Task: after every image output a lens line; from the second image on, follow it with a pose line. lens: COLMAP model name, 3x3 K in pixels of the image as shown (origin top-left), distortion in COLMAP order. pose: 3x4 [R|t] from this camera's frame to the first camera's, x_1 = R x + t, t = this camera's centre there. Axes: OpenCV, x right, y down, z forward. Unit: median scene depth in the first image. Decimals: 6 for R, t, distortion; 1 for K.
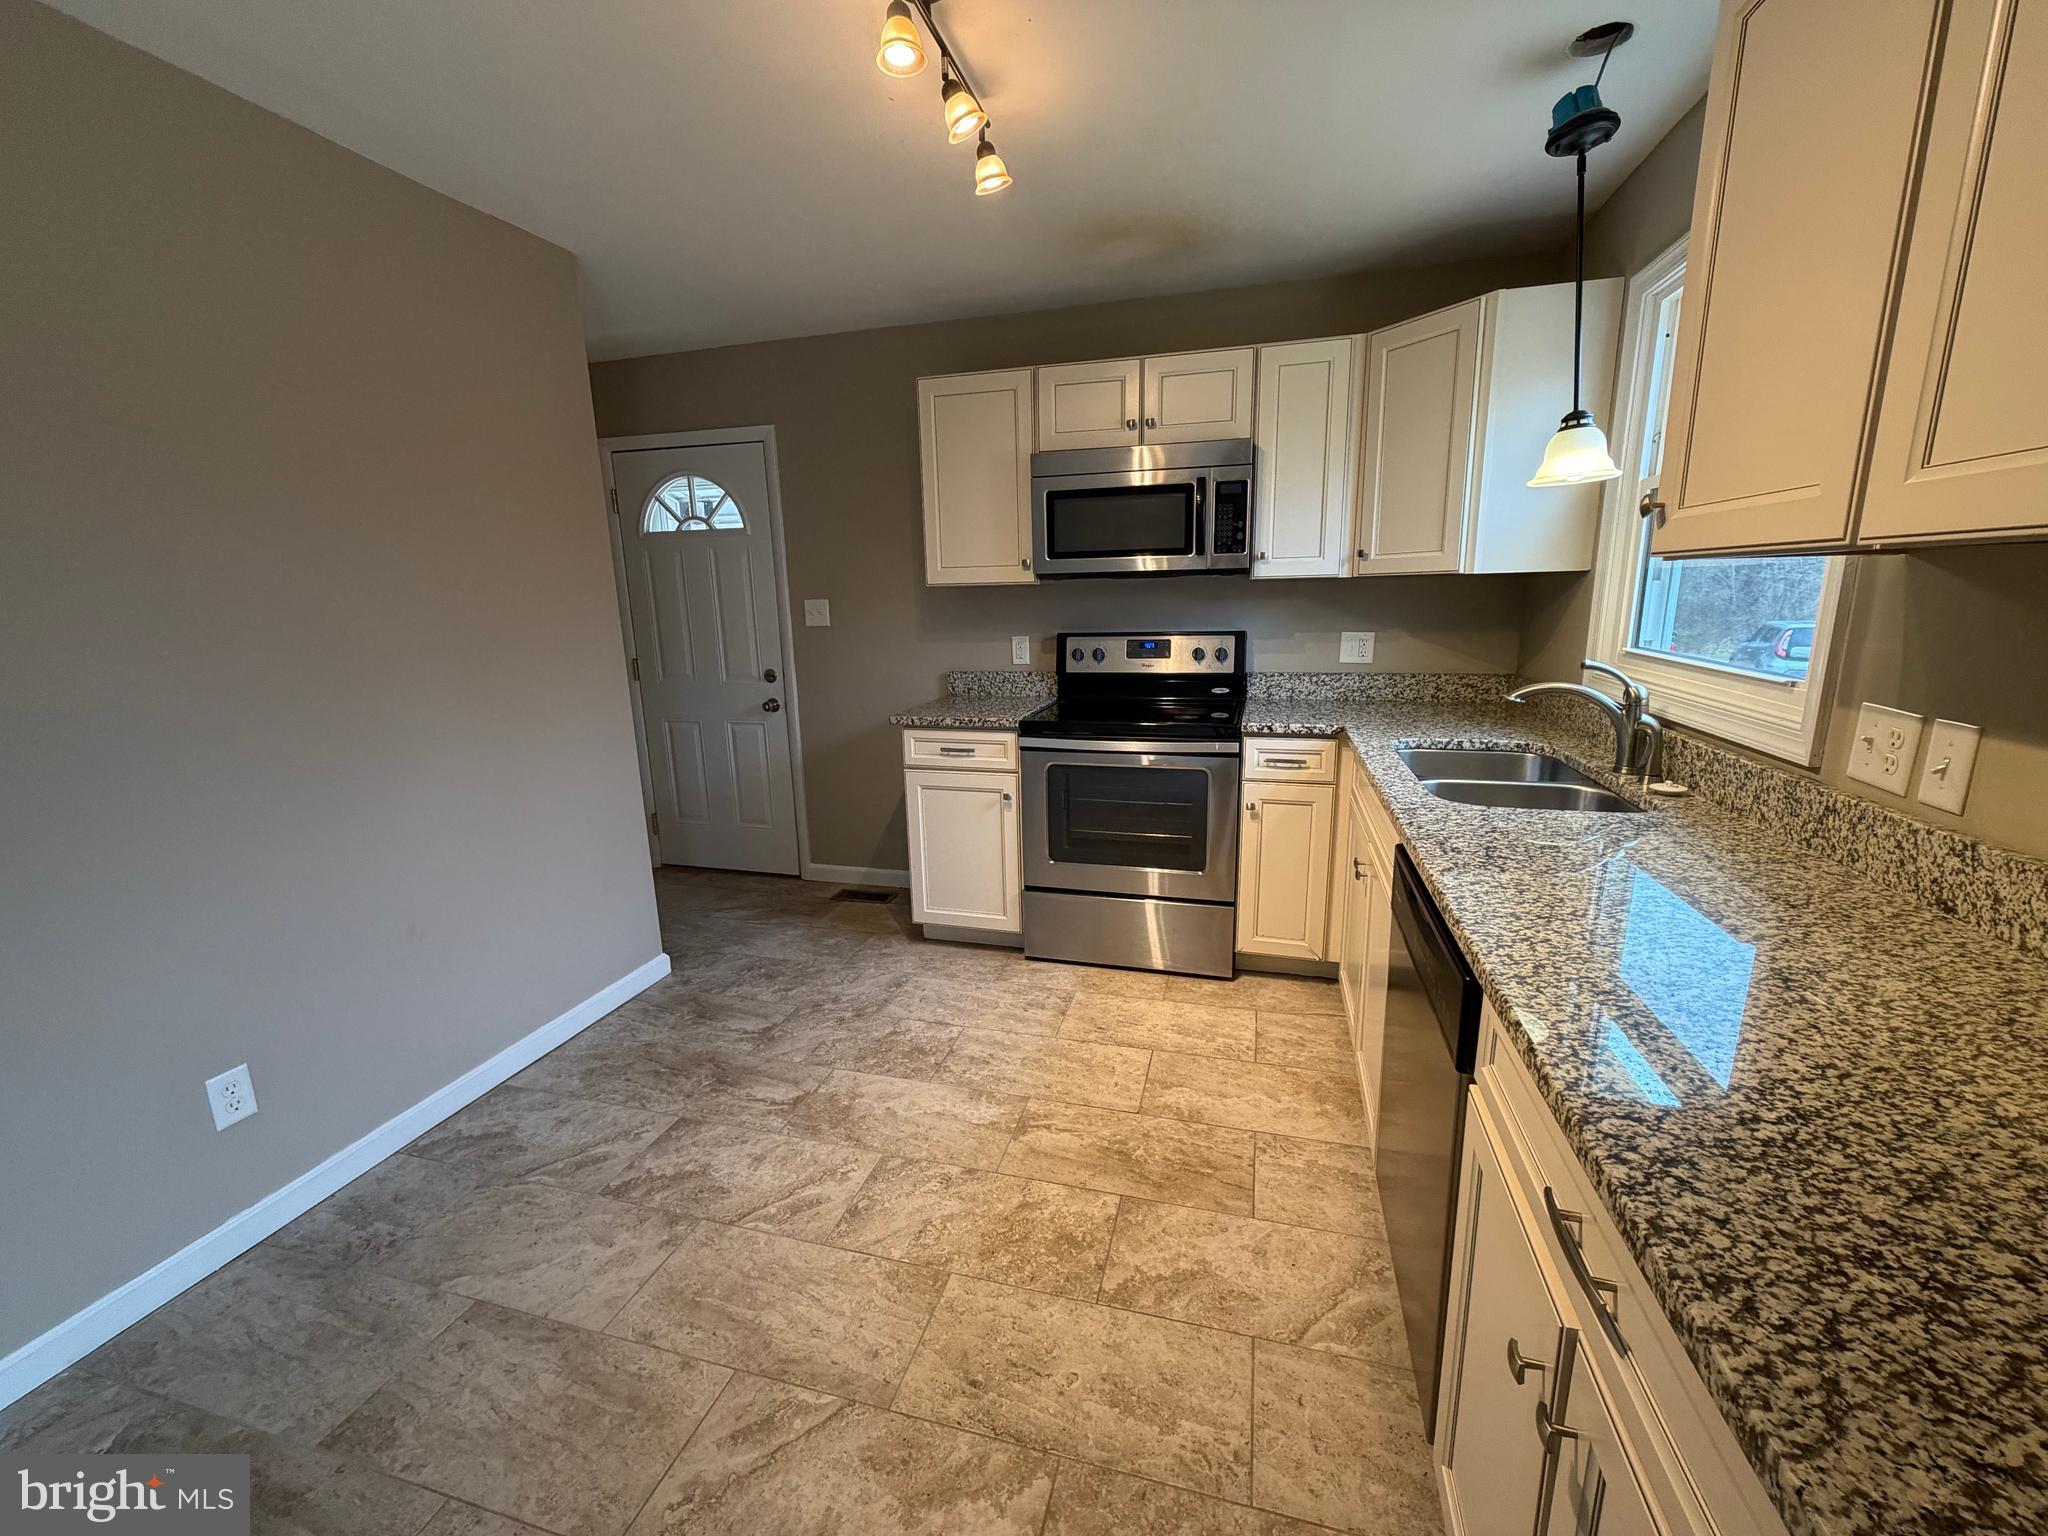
lens RADIAL K [[810.8, 0, 1034.2], [0, 810.8, 765.9], [0, 0, 1]] dist [0.000141, -0.000055]
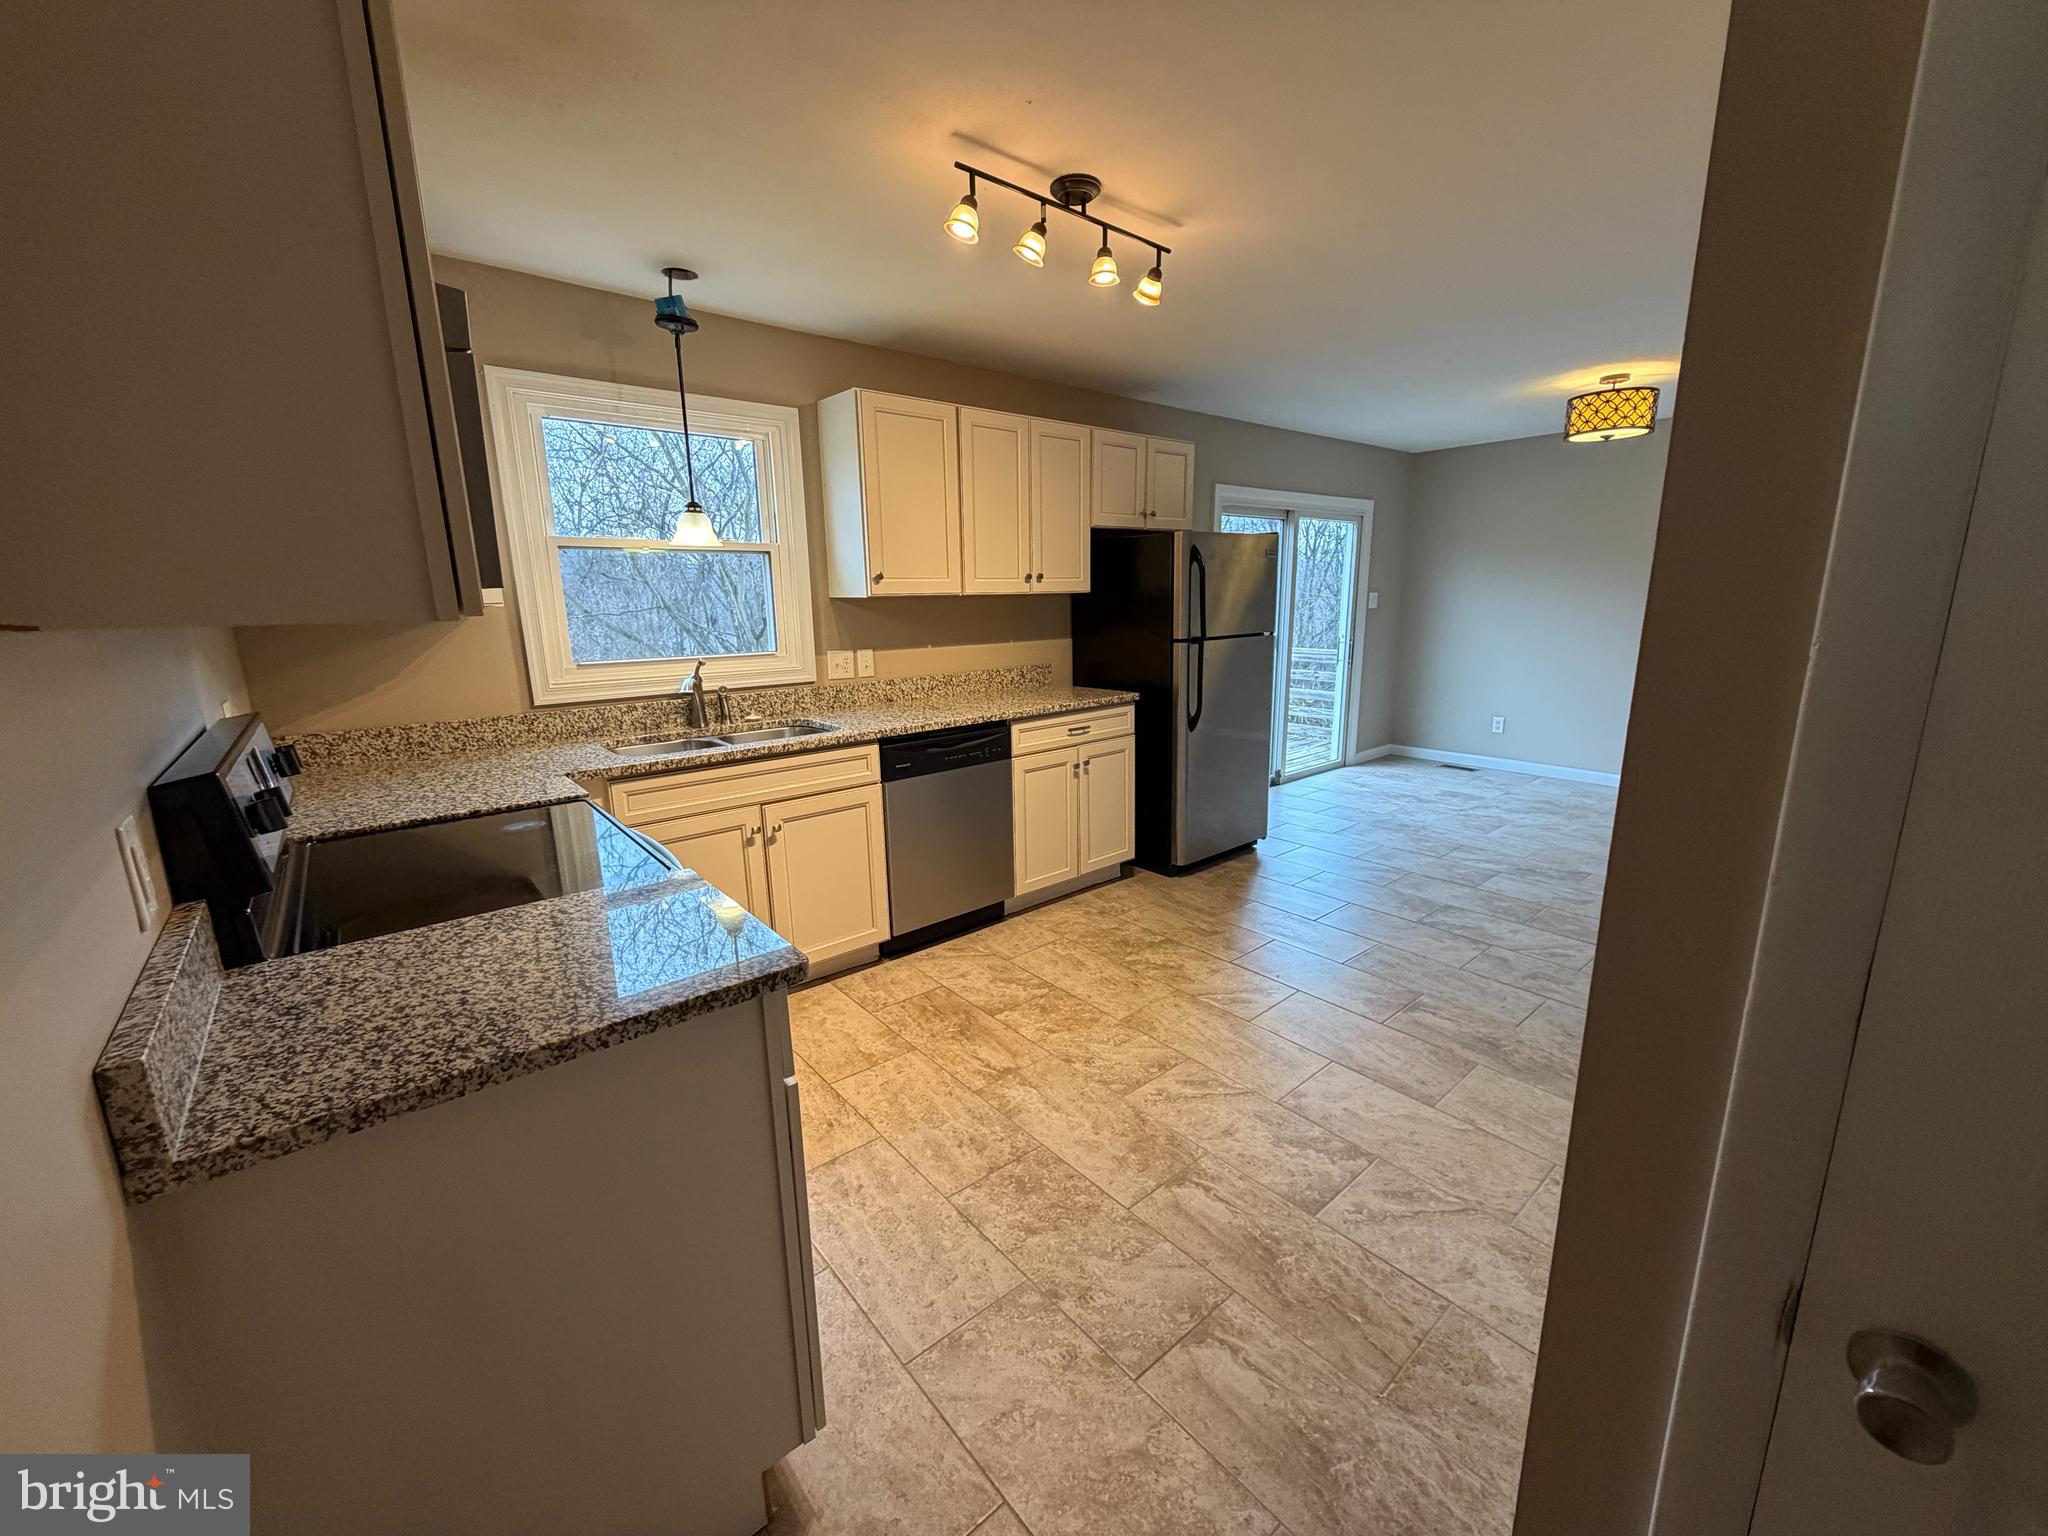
lens RADIAL K [[816.6, 0, 1021.3], [0, 816.6, 763.7], [0, 0, 1]] dist [0.001073, 0.000083]
pose [[-0.818380, -0.084429, 0.568441, -0.510491], [0.155658, 0.919607, 0.360686, -0.288168], [-0.553195, 0.383660, -0.739446, 1.307352]]
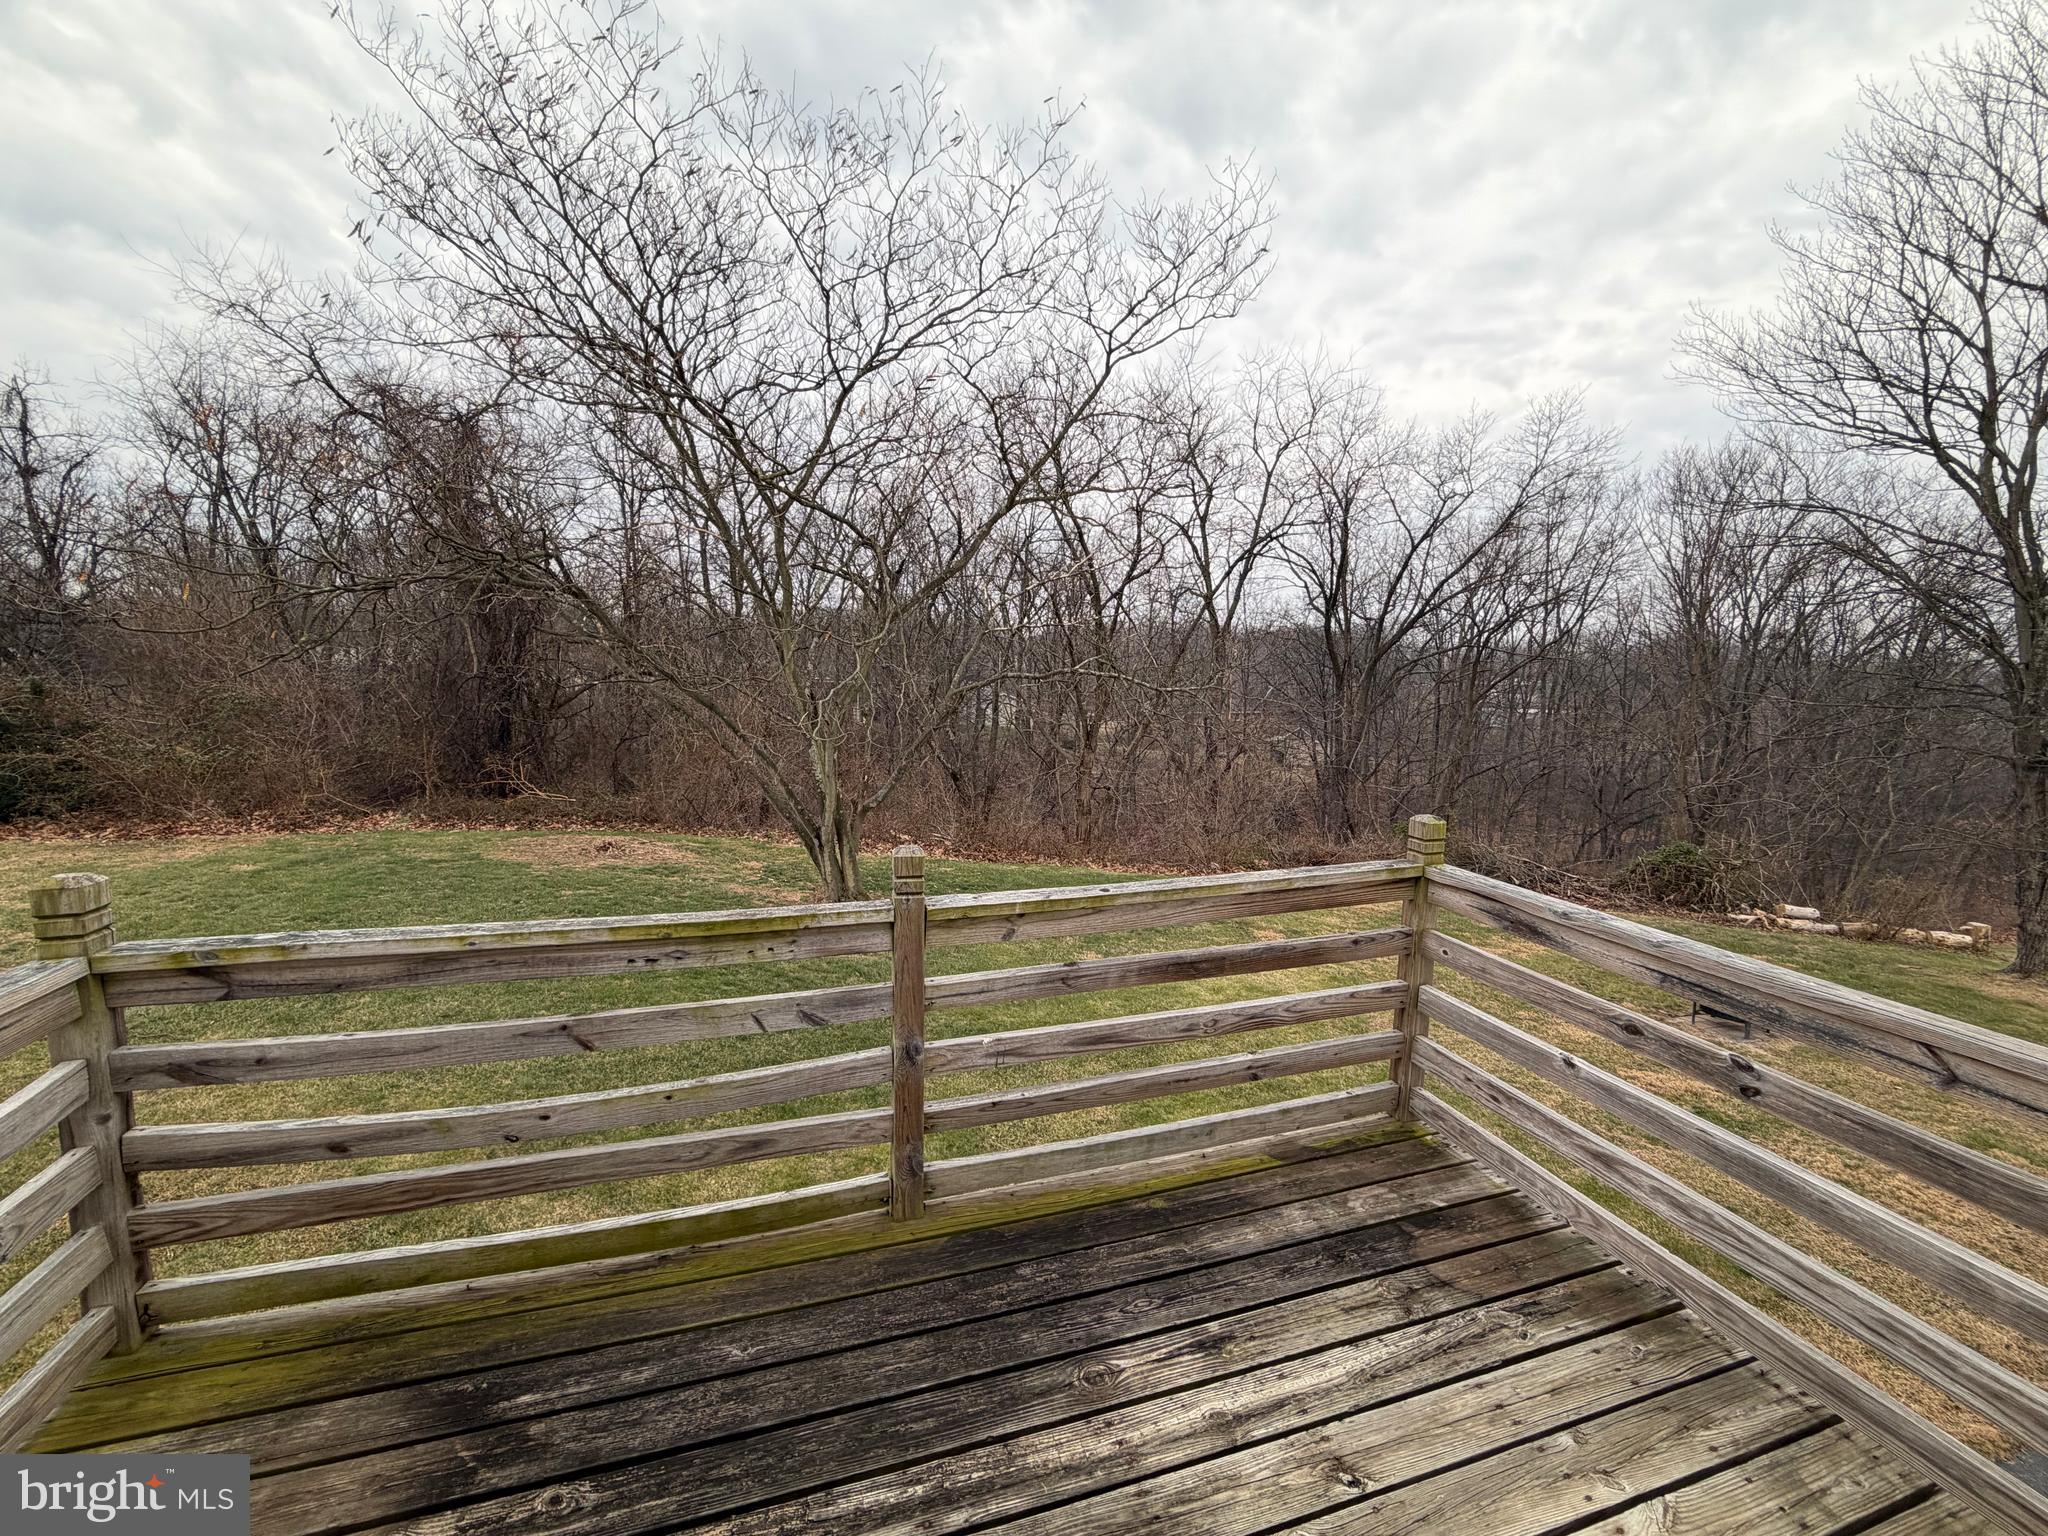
lens RADIAL K [[816.6, 0, 1021.3], [0, 816.6, 763.7], [0, 0, 1]] dist [0.001073, 0.000083]
pose [[-0.538171, -0.088652, 0.838161, -0.457239], [0.172688, 0.961758, 0.212606, -0.250172], [-0.824955, 0.259159, -0.502280, 1.121486]]
